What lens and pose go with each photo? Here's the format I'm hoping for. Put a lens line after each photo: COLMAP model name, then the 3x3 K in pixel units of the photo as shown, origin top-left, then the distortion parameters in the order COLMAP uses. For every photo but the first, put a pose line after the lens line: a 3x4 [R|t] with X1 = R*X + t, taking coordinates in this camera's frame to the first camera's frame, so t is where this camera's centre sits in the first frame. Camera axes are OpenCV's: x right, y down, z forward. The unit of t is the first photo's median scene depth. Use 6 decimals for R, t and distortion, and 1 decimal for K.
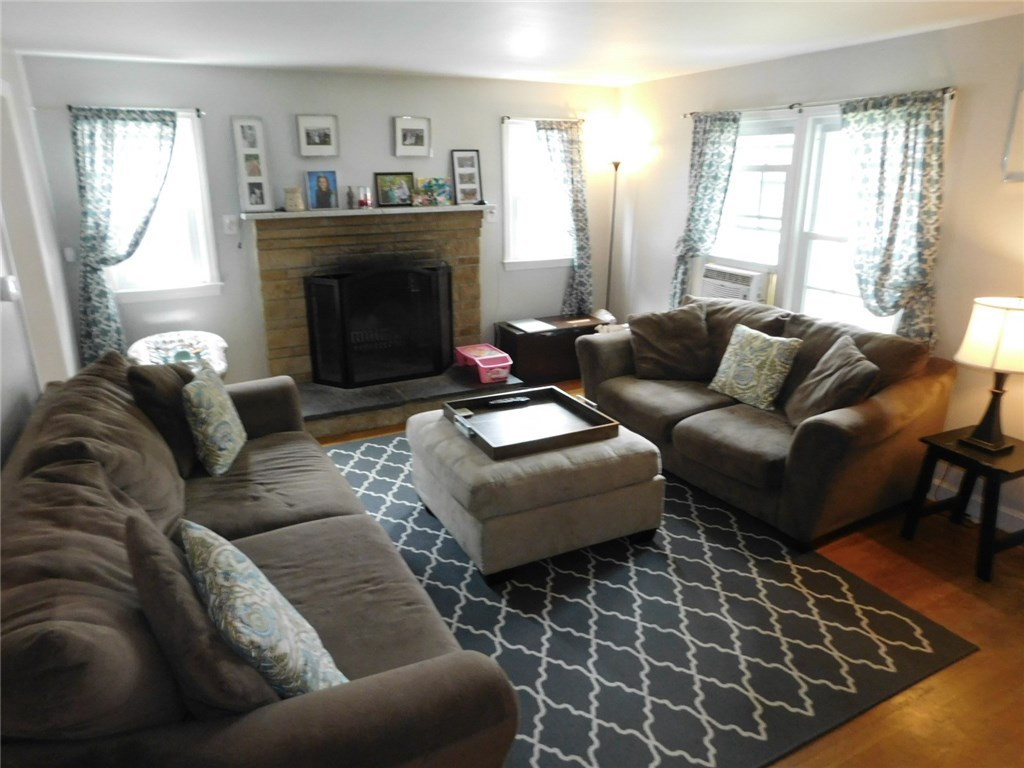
lens RADIAL K [[679.0, 0, 516.1], [0, 679.0, 386.2], [0, 0, 1]] dist [-0.040286, 0.023778]
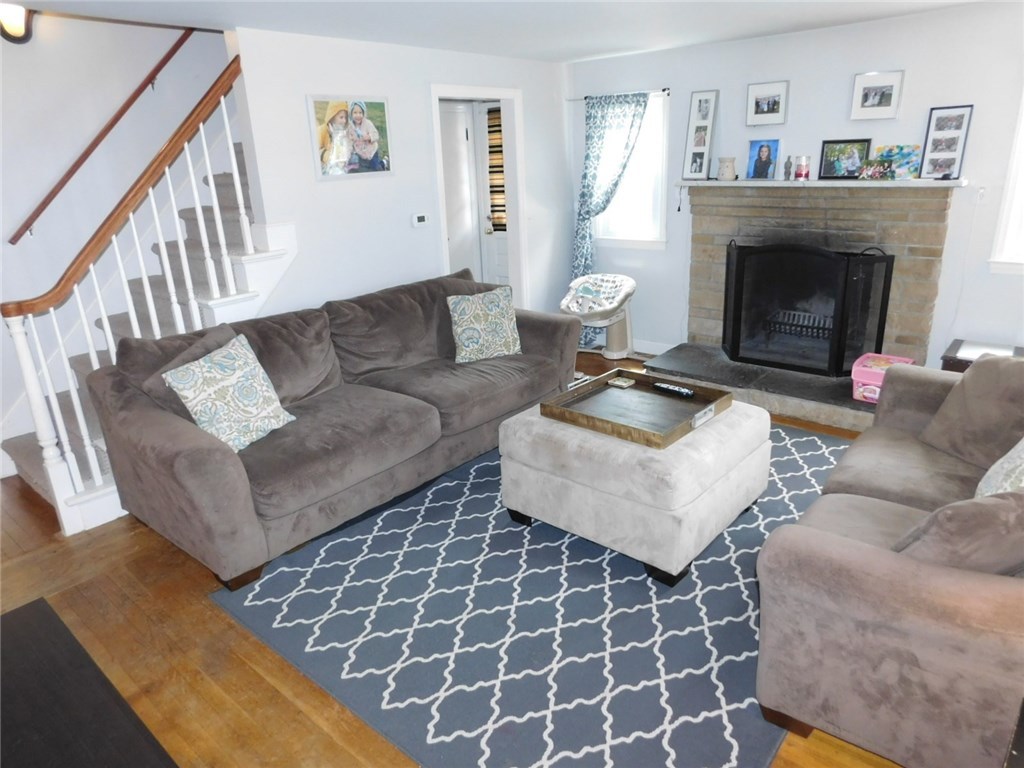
lens RADIAL K [[679.0, 0, 514.3], [0, 679.0, 385.8], [0, 0, 1]] dist [-0.040286, 0.023778]
pose [[0.380367, 0.289906, -0.878223, 0.523706], [-0.251659, 0.946211, 0.203353, -0.084123], [0.889937, 0.143664, 0.432865, 0.290501]]
